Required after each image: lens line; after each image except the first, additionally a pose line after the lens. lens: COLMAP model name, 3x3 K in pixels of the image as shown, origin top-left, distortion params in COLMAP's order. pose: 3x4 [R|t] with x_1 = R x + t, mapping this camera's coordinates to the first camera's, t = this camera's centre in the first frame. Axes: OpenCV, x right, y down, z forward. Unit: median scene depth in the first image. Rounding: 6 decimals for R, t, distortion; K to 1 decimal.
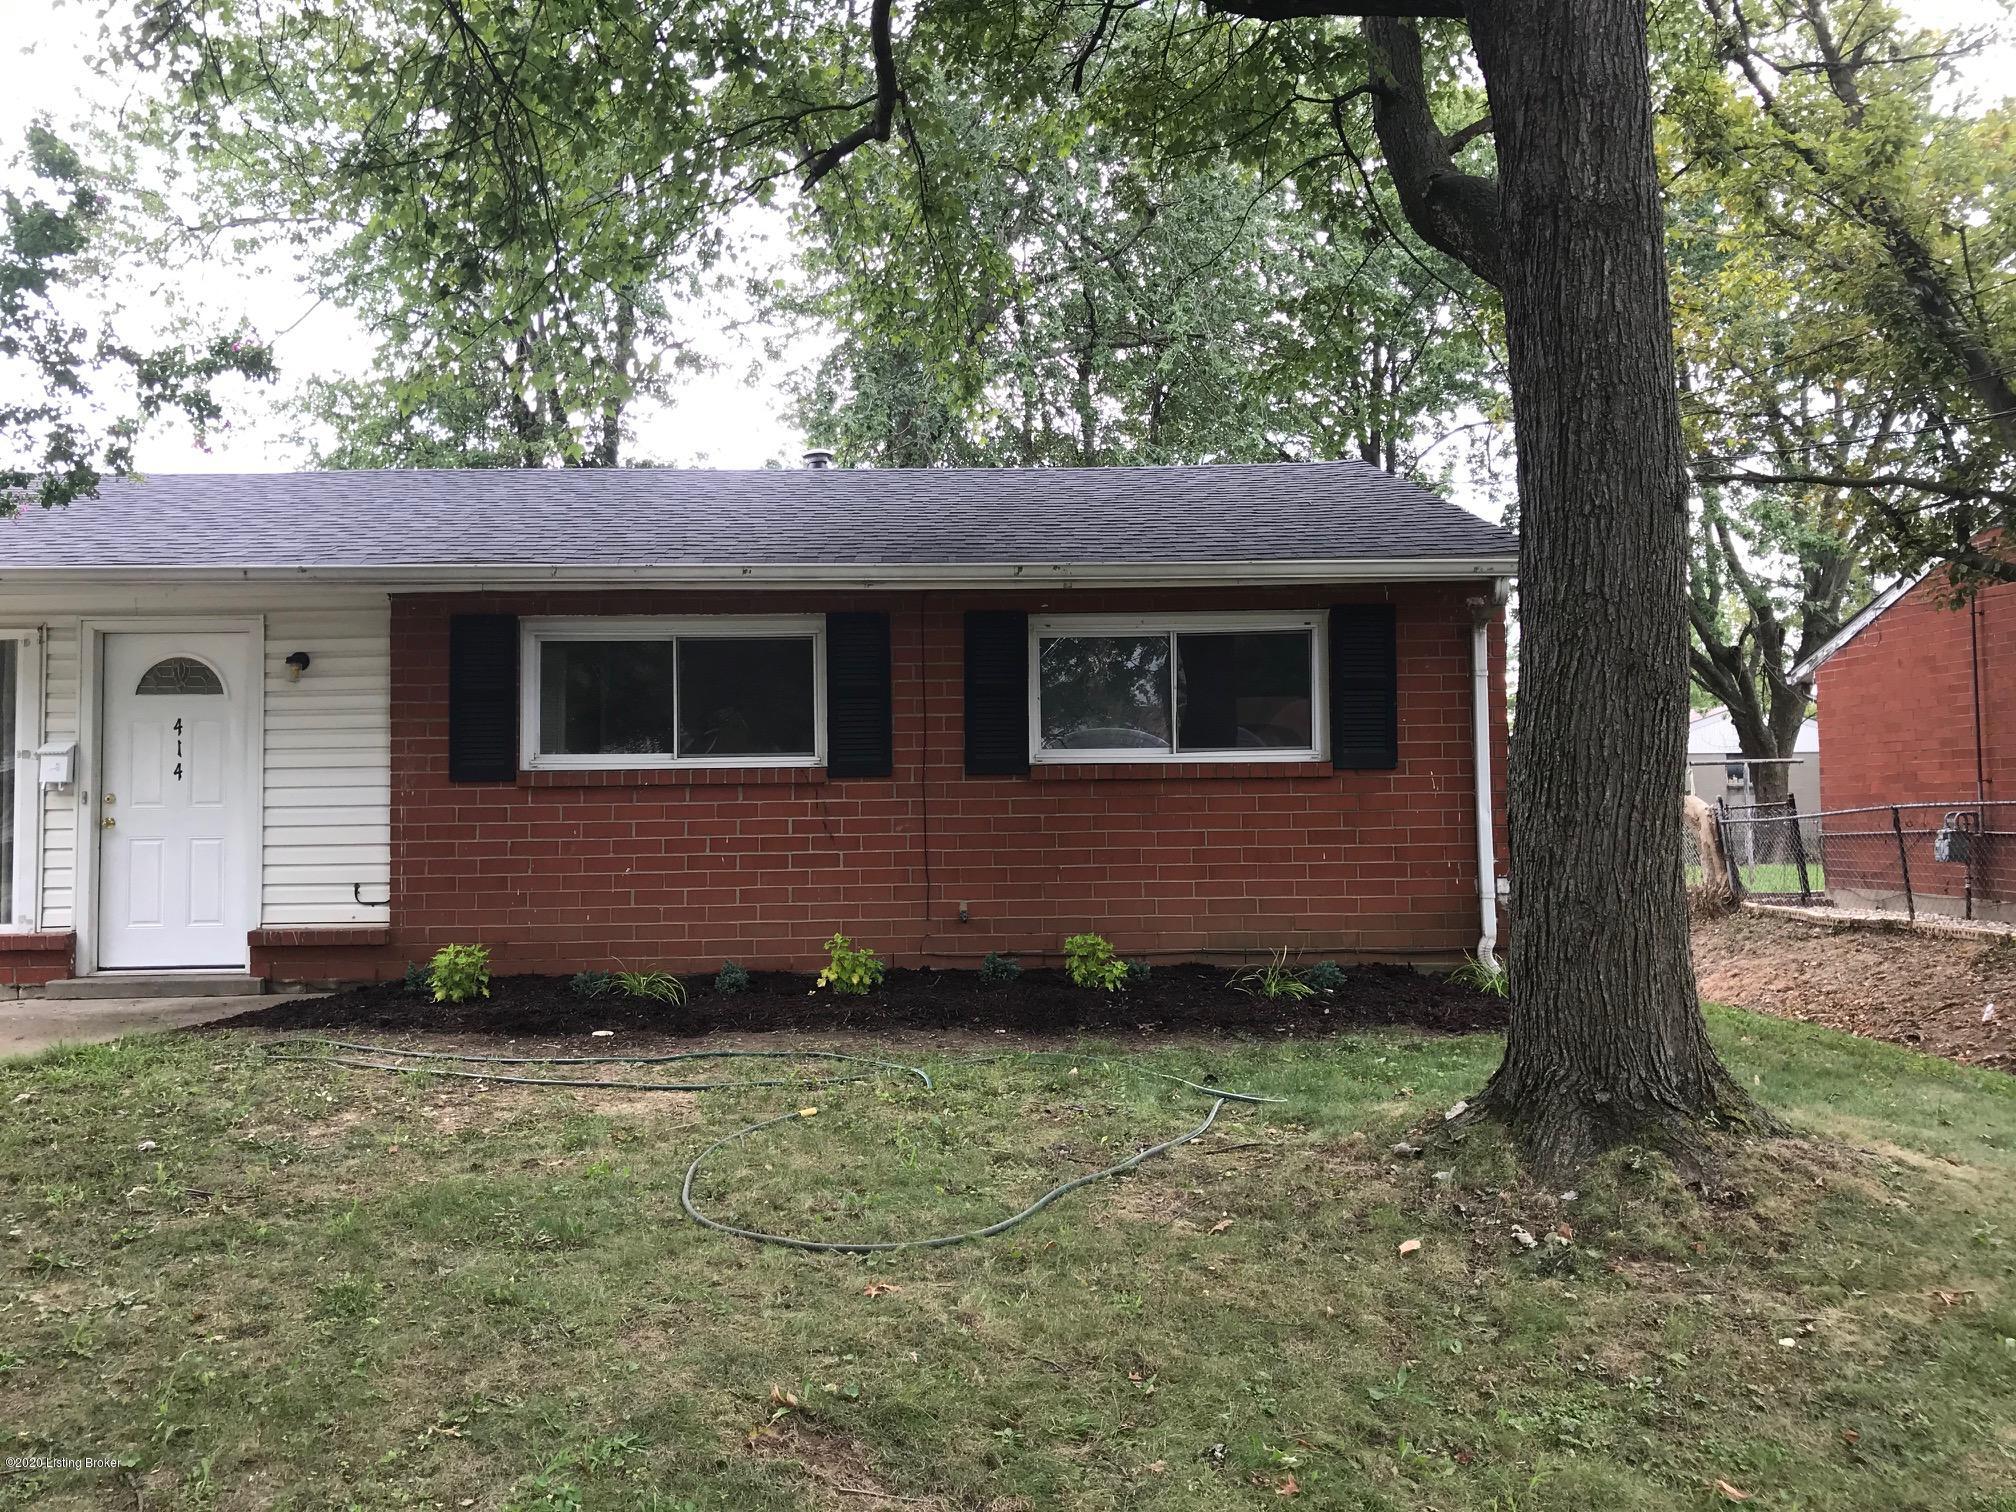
lens RADIAL K [[1663.7, 0, 1013.5], [0, 1663.7, 741.8], [0, 0, 1]] dist [0.016970, 0.007551]
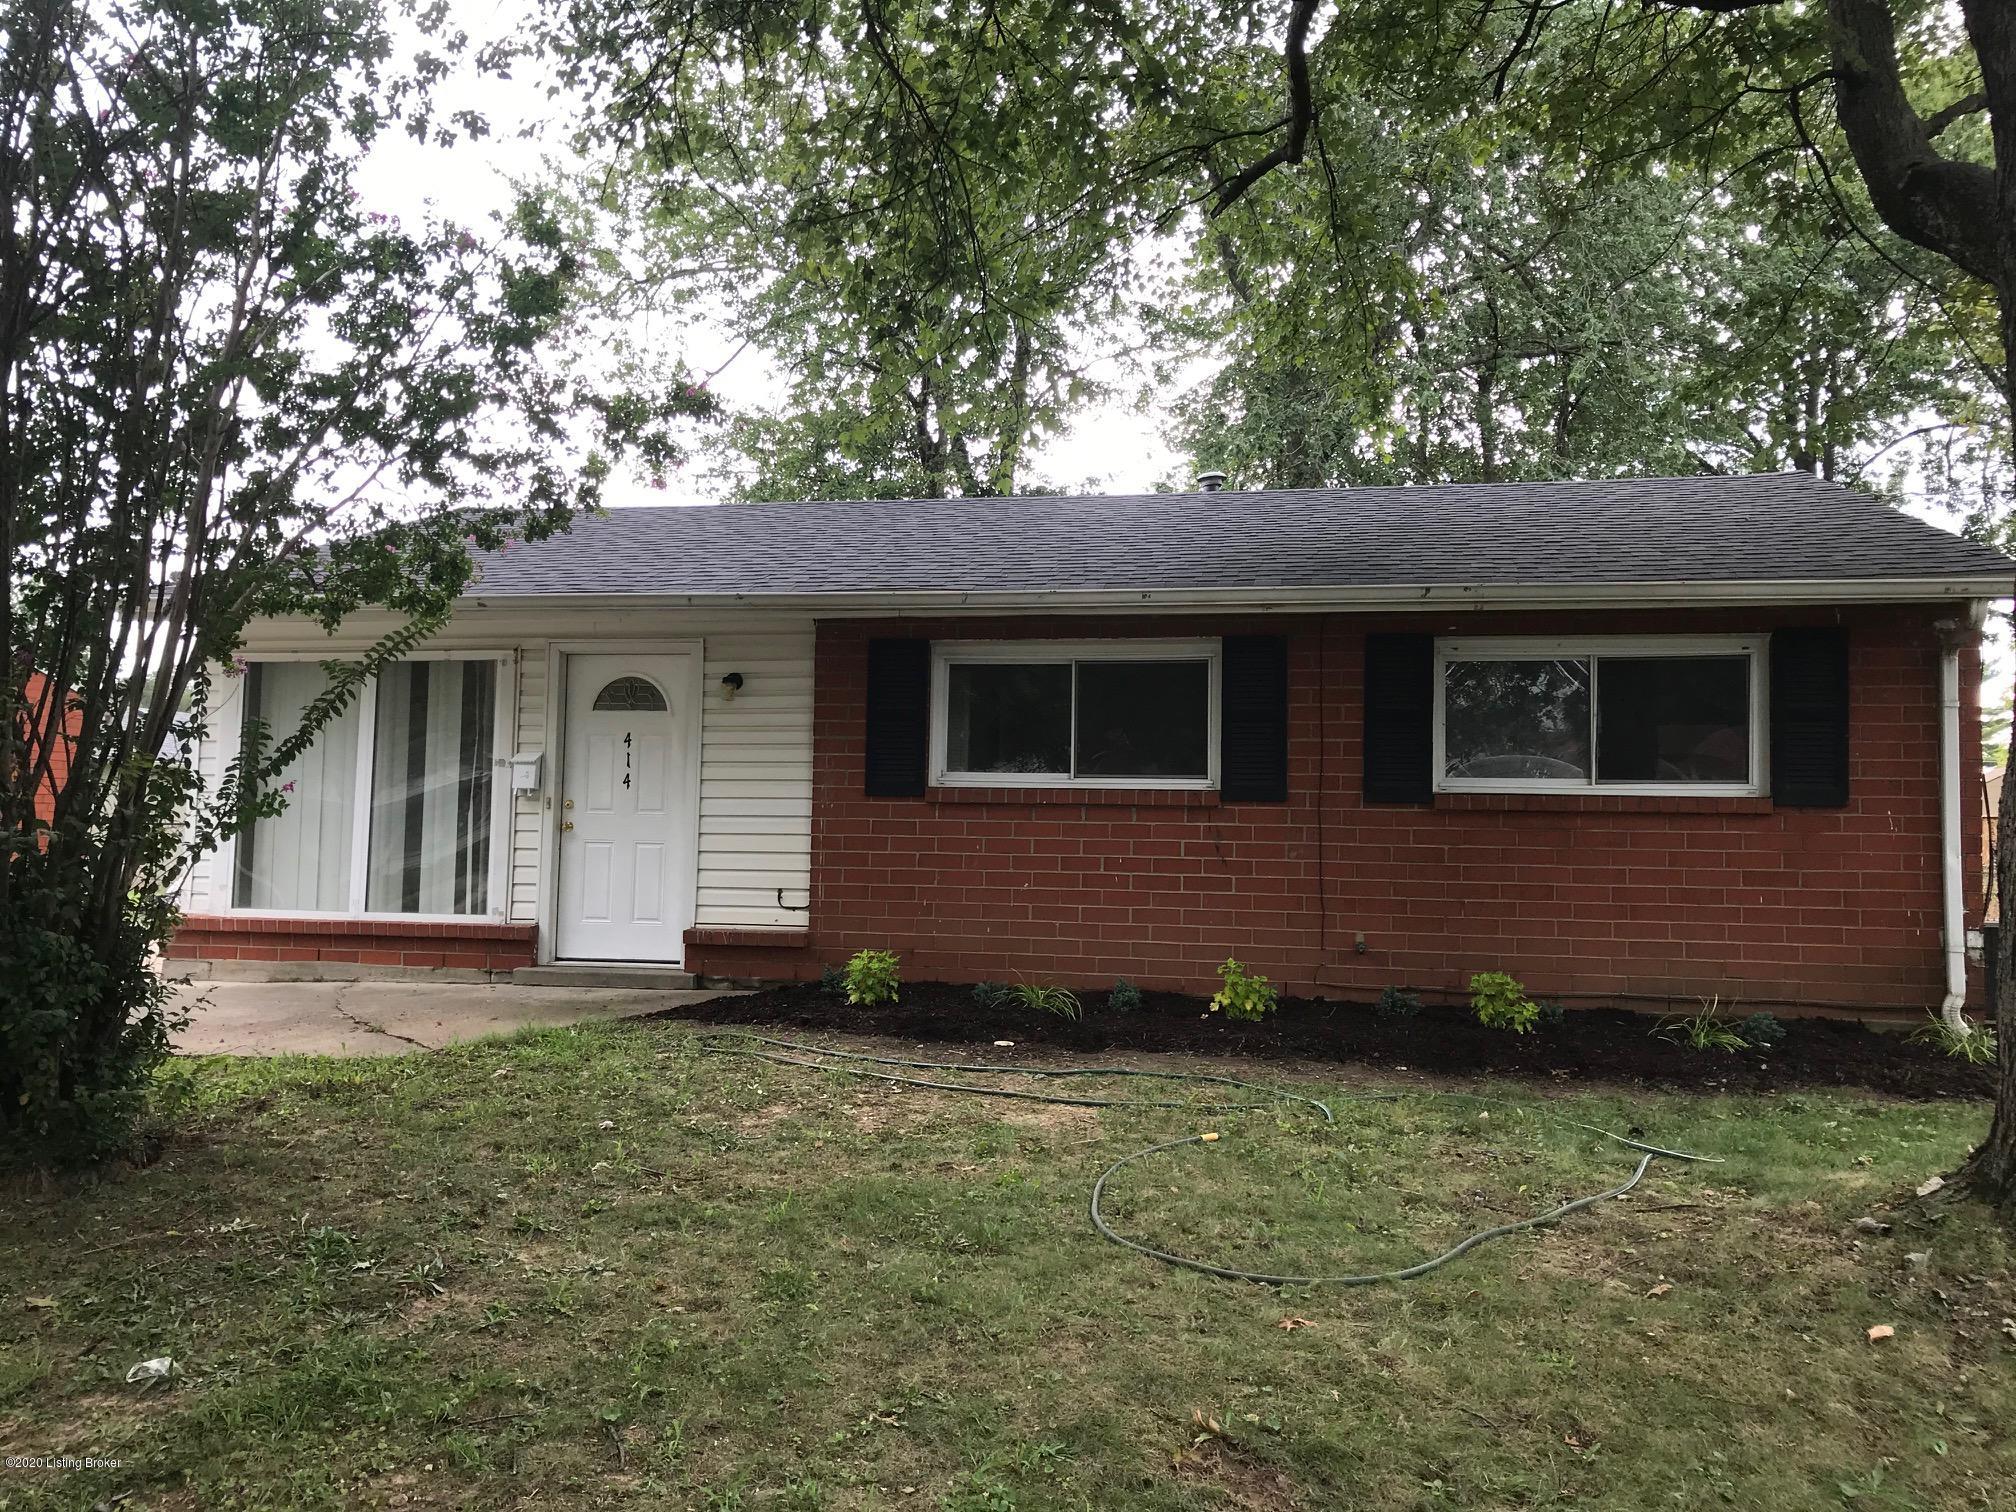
lens RADIAL K [[1659.5, 0, 1013.8], [0, 1659.5, 744.0], [0, 0, 1]] dist [0.067148, -0.102903]
pose [[0.974582, 0.016059, -0.223455, -0.011038], [-0.018496, 0.999790, -0.008817, -0.001586], [0.223267, 0.012726, 0.974674, -0.004041]]
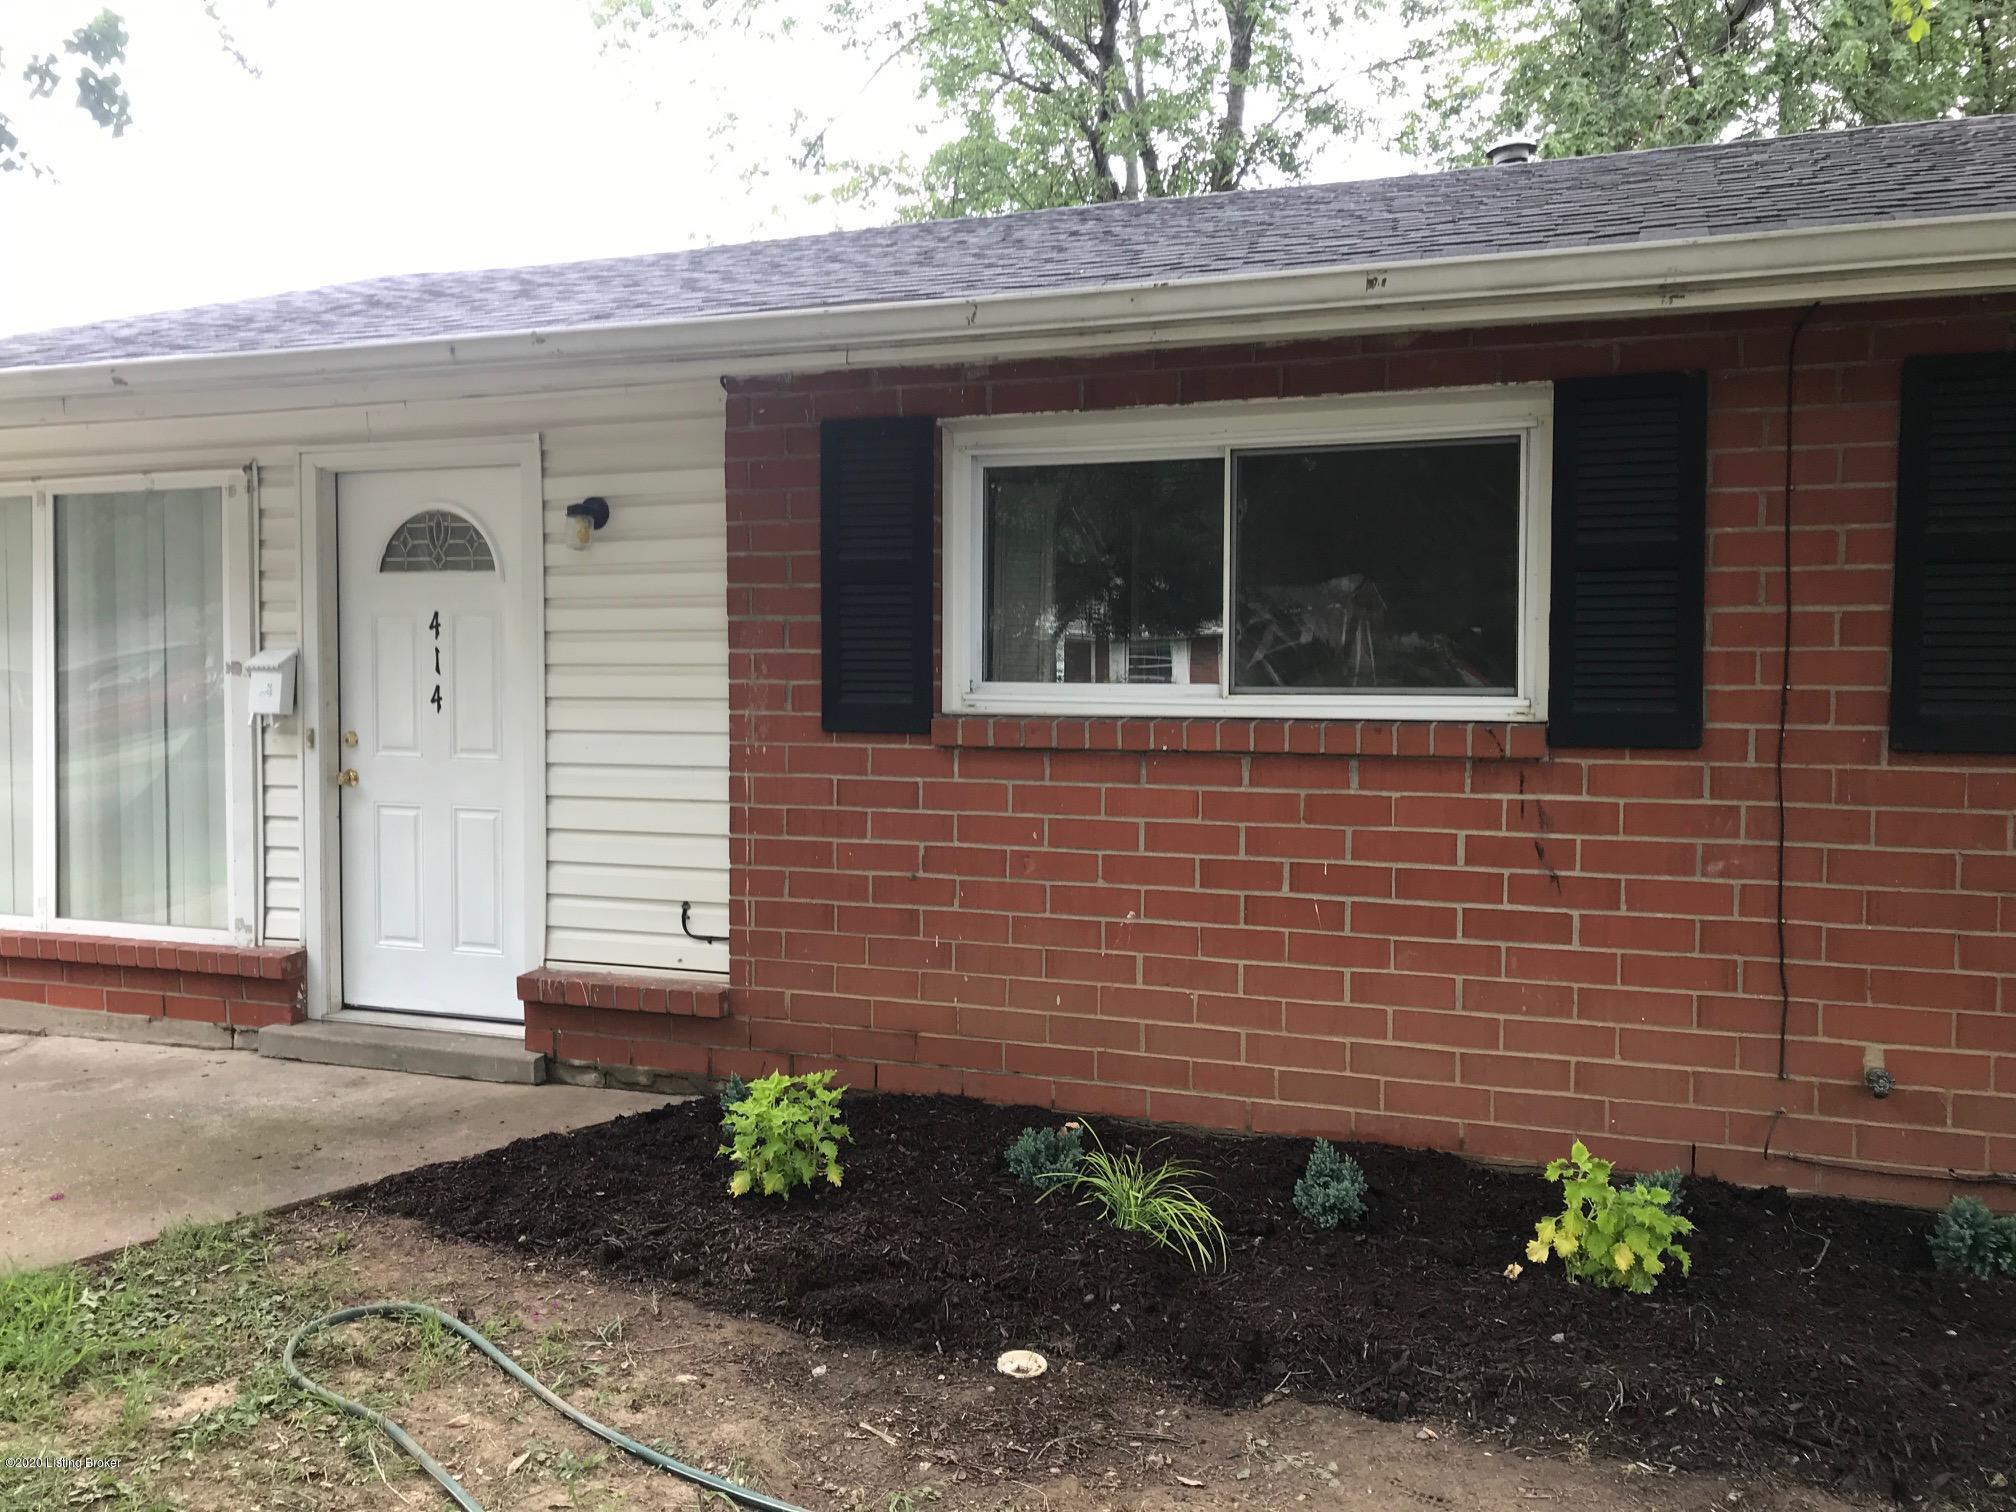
lens RADIAL K [[1659.5, 0, 1013.8], [0, 1659.5, 744.0], [0, 0, 1]] dist [0.067148, -0.102903]
pose [[0.927975, 0.031908, -0.371273, -0.079112], [0.002513, 0.995769, 0.091860, -0.022083], [0.372633, -0.086177, 0.923969, 0.529568]]
